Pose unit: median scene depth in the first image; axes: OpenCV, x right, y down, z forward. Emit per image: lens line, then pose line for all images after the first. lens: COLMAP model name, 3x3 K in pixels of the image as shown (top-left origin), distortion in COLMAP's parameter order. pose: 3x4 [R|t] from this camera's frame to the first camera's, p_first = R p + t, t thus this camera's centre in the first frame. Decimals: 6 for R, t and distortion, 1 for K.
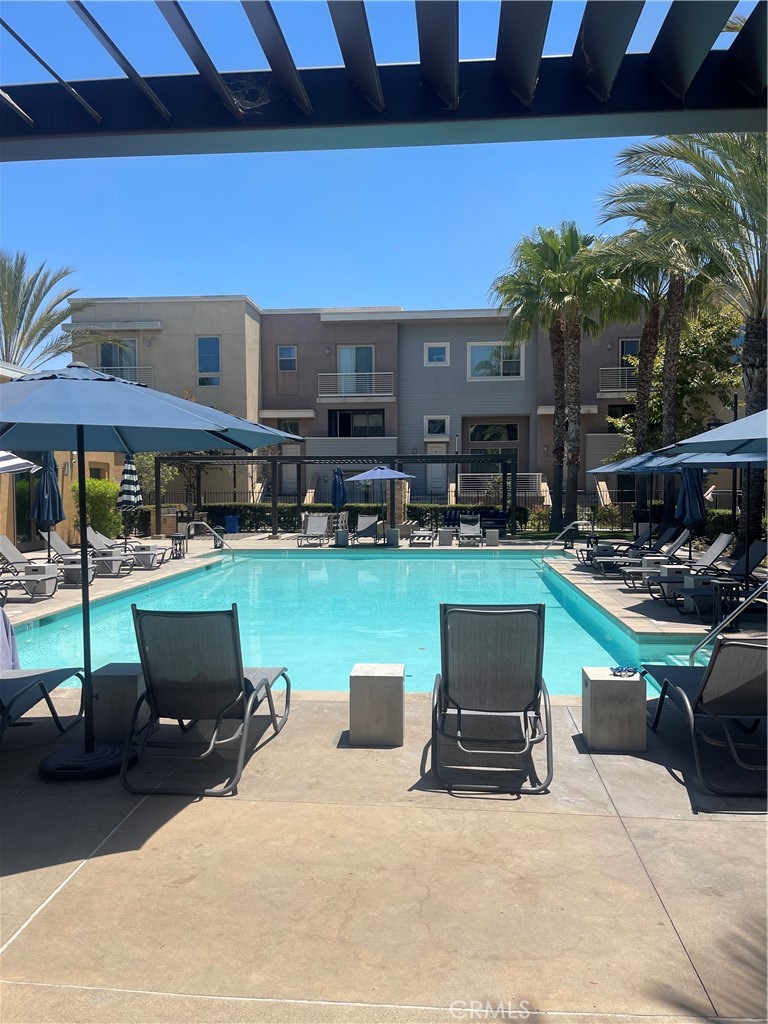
lens RADIAL K [[775.2, 0, 384.0], [0, 775.2, 512.0], [0, 0, 1]] dist [0.081392, -0.102912]
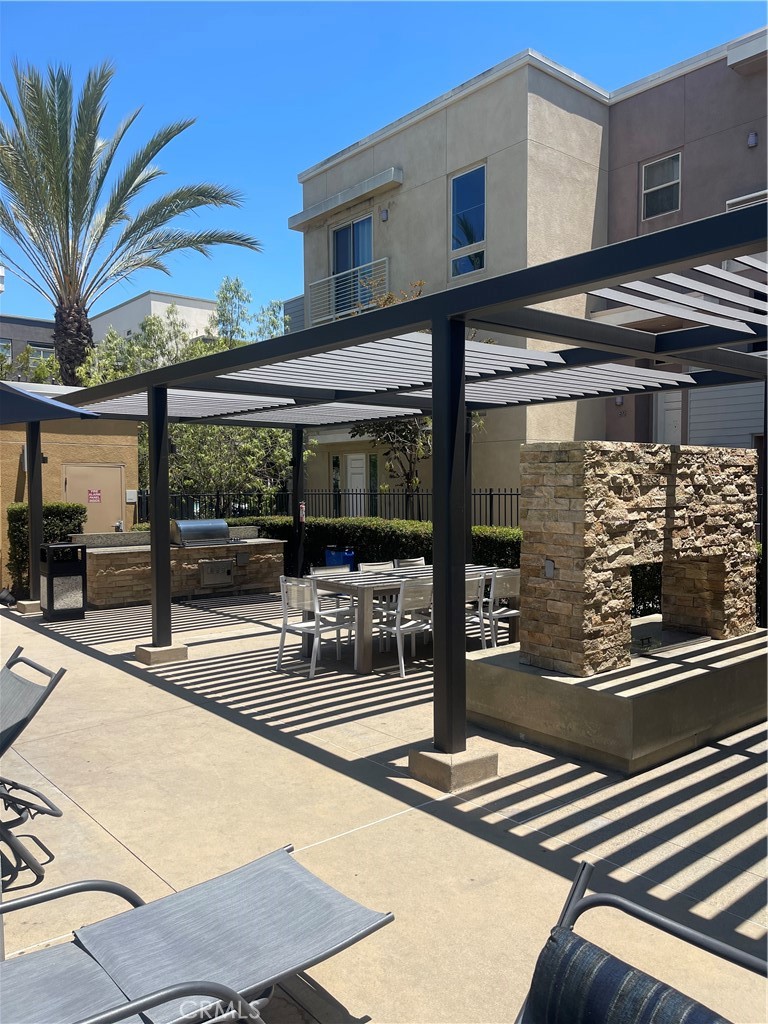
lens RADIAL K [[775.2, 0, 384.0], [0, 775.2, 512.0], [0, 0, 1]] dist [0.081392, -0.102912]
pose [[0.713867, 0.027426, -0.699744, 0.084281], [-0.027890, 0.999553, 0.010724, -0.017081], [0.699726, 0.011860, 0.714313, 0.618350]]
